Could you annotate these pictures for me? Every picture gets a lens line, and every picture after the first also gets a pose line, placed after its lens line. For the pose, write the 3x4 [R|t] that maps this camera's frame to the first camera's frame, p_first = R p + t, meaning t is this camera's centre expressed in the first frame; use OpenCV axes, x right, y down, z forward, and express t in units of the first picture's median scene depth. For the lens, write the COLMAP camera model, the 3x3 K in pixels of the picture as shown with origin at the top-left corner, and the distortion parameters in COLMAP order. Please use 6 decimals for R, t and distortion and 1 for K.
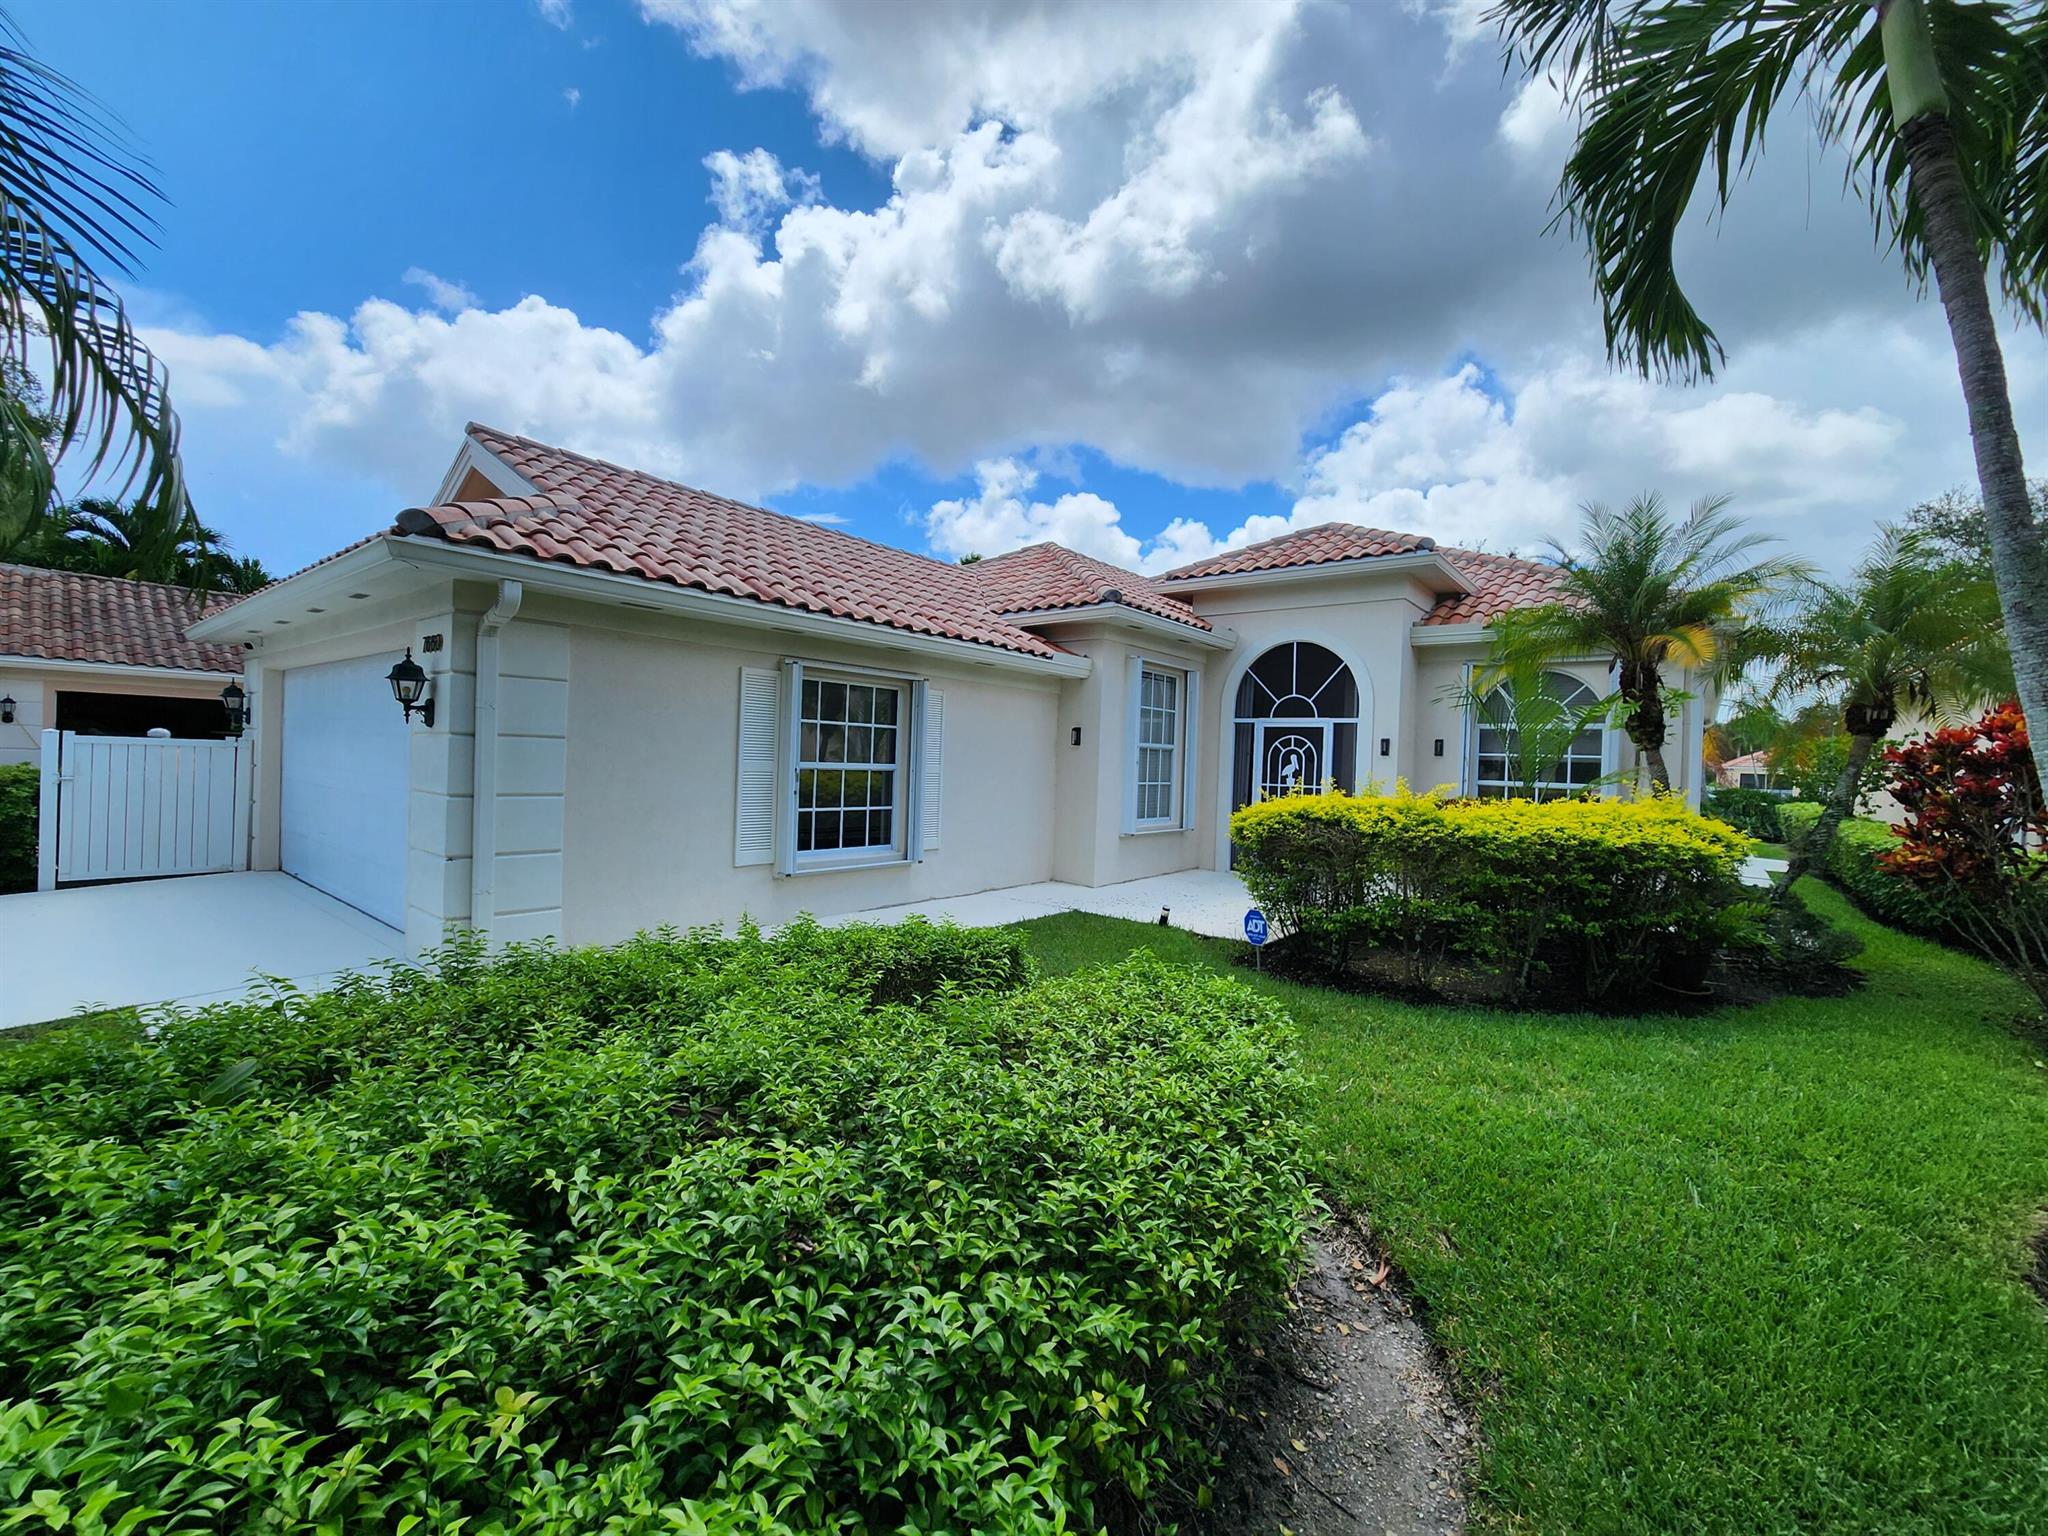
lens RADIAL K [[834.4, 0, 1029.8], [0, 834.4, 763.0], [0, 0, 1]] dist [0.002642, -0.001107]
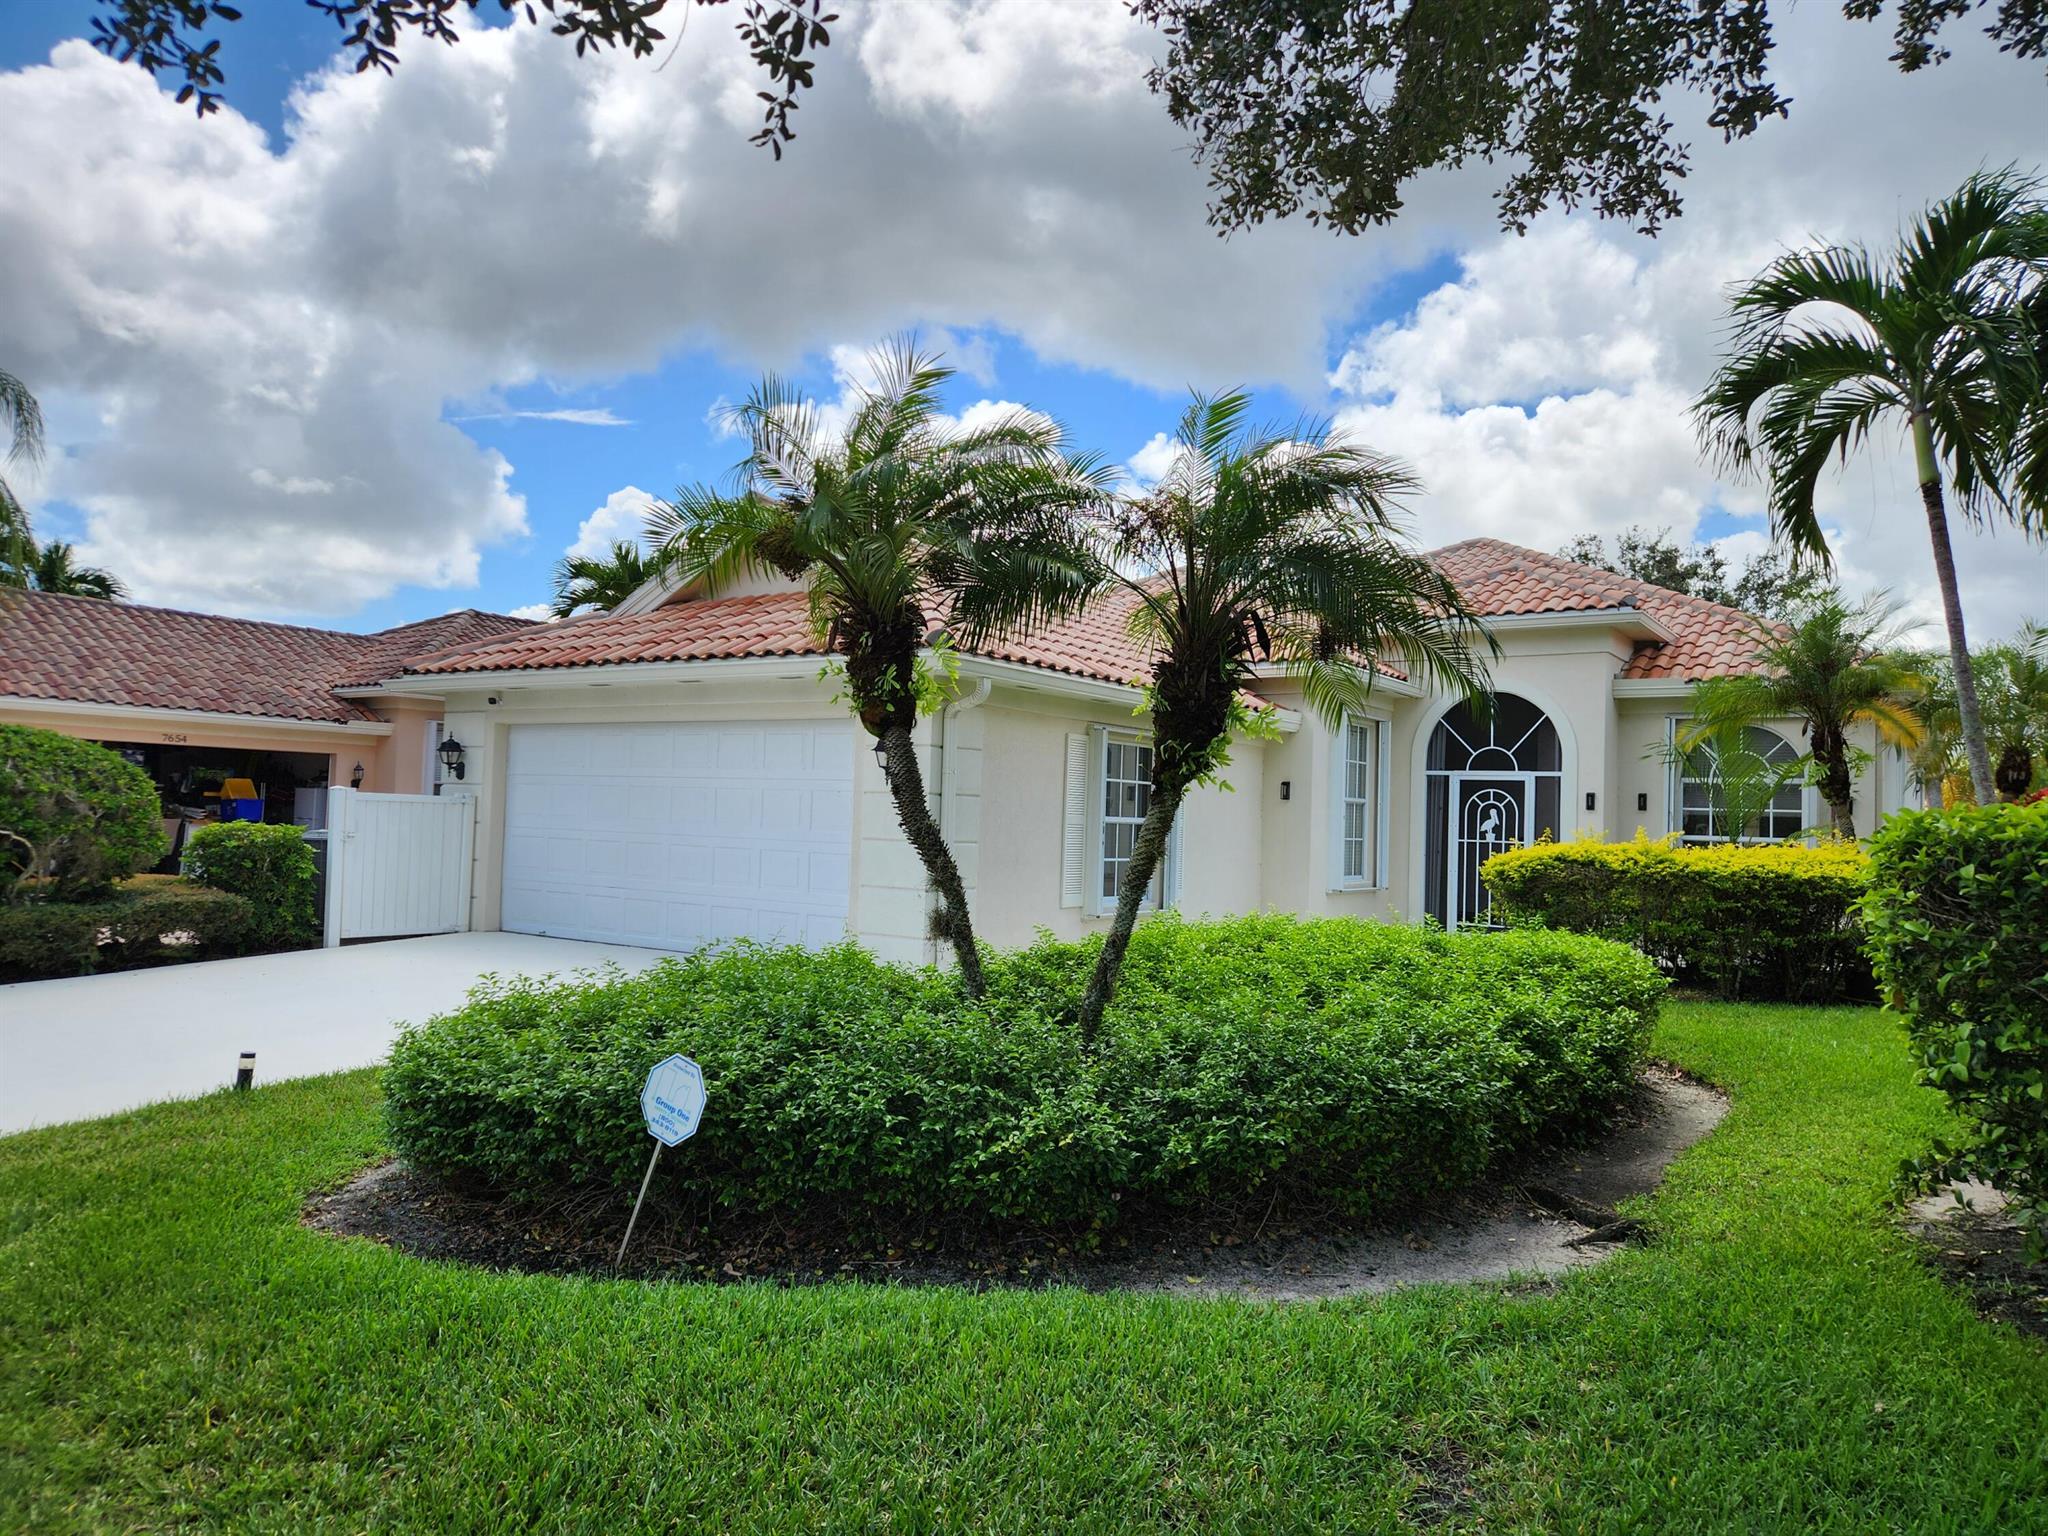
lens RADIAL K [[1367.9, 0, 1022.1], [0, 1367.9, 757.1], [0, 0, 1]] dist [0.017969, -0.003400]
pose [[0.997635, 0.000044, 0.068732, -0.366745], [0.003267, 0.998839, -0.048072, 0.004527], [-0.068655, 0.048183, 0.996476, -0.589210]]
